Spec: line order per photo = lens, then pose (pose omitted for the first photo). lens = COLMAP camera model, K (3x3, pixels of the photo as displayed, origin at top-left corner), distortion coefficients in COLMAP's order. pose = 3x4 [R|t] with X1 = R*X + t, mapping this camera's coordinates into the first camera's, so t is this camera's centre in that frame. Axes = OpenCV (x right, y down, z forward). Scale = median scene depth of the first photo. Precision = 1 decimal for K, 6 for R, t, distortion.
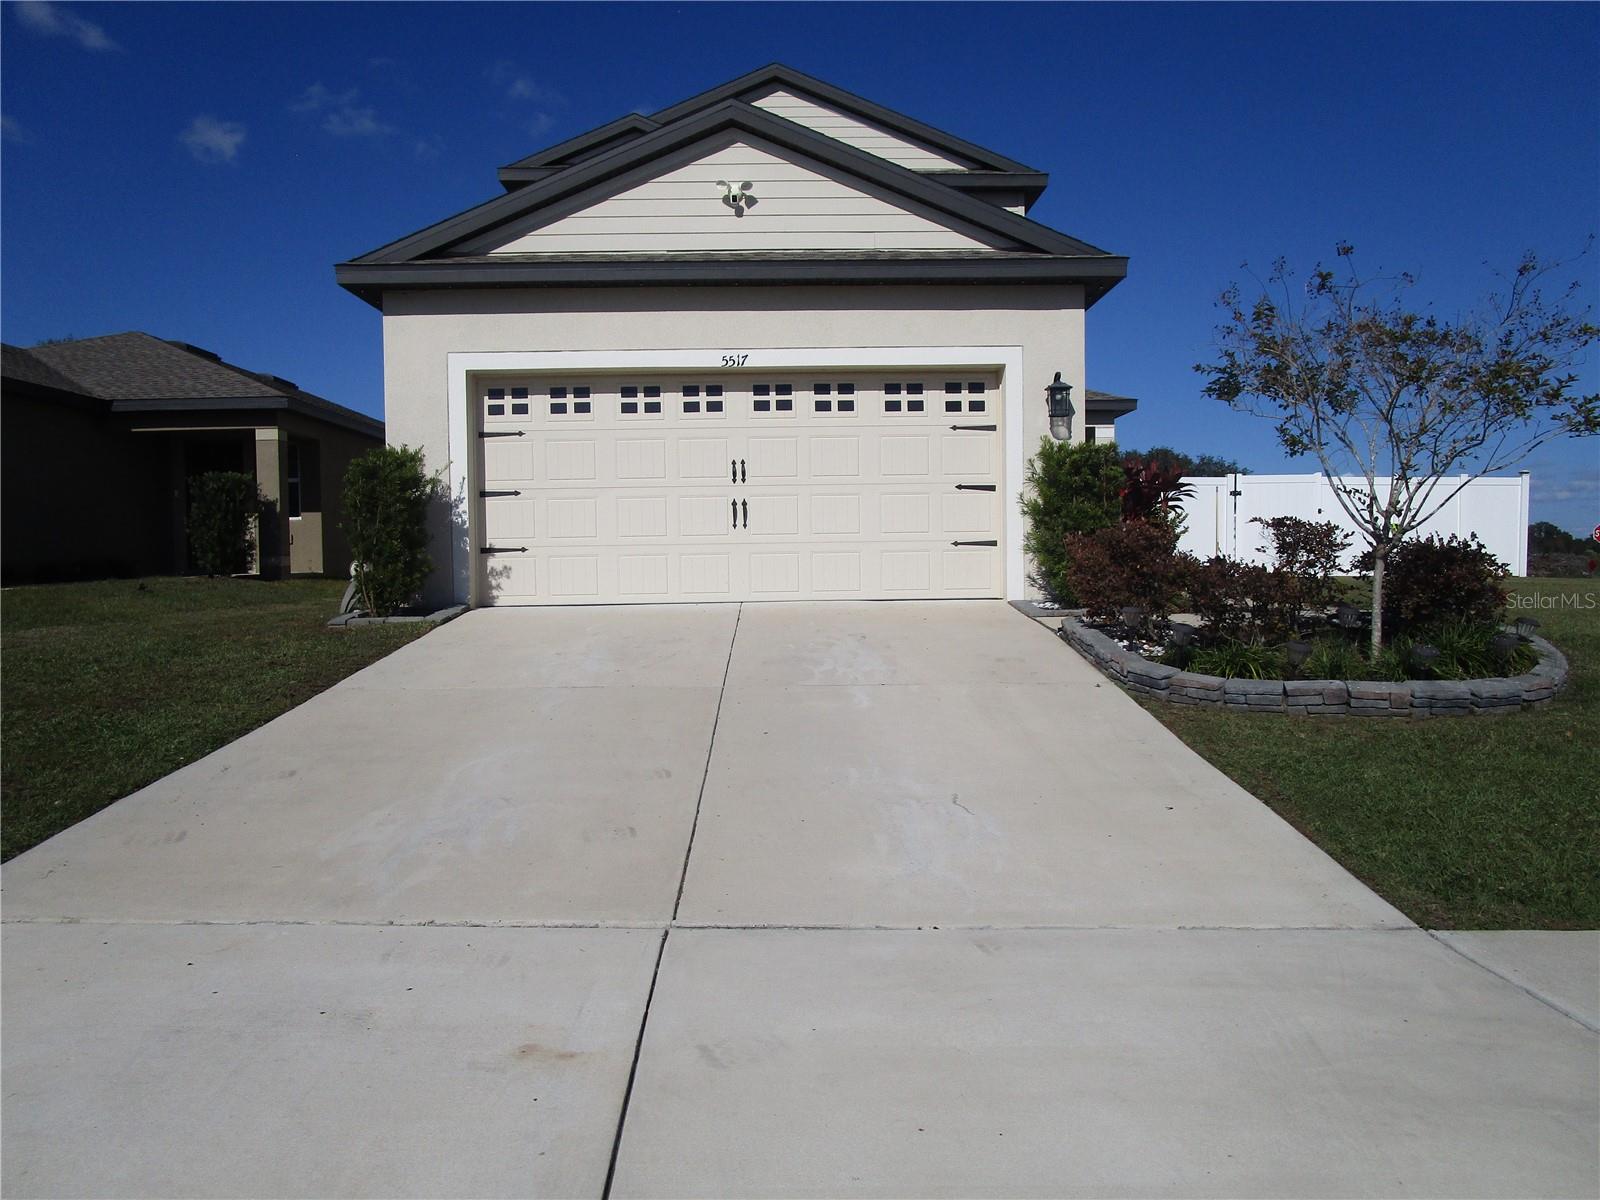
lens RADIAL K [[1194.0, 0, 800.0], [0, 1194.0, 600.0], [0, 0, 1]] dist [-0.030489, -0.000999]
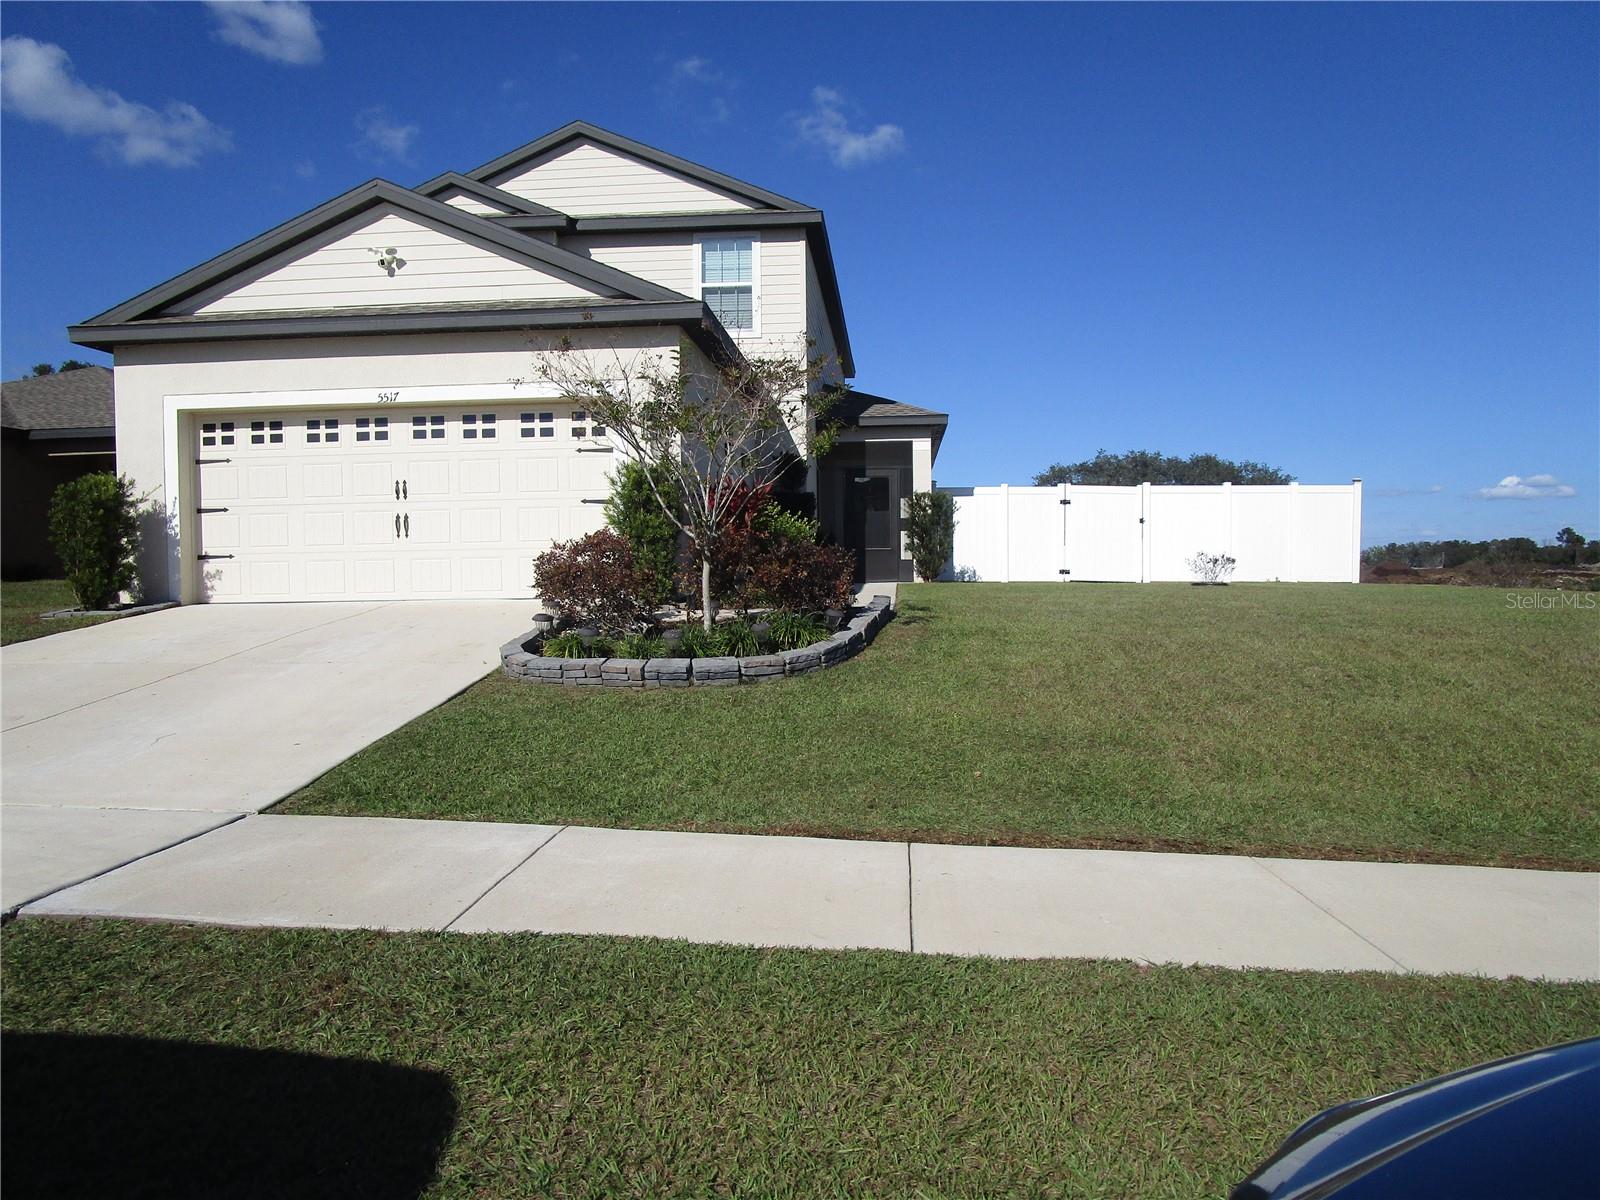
lens RADIAL K [[1129.6, 0, 800.0], [0, 1129.6, 600.0], [0, 0, 1]] dist [-0.028654, 0.001399]
pose [[0.996015, -0.001058, -0.089183, 0.444948], [0.000466, 0.999978, -0.006667, 0.009624], [0.089188, 0.006599, 0.995993, -0.080292]]
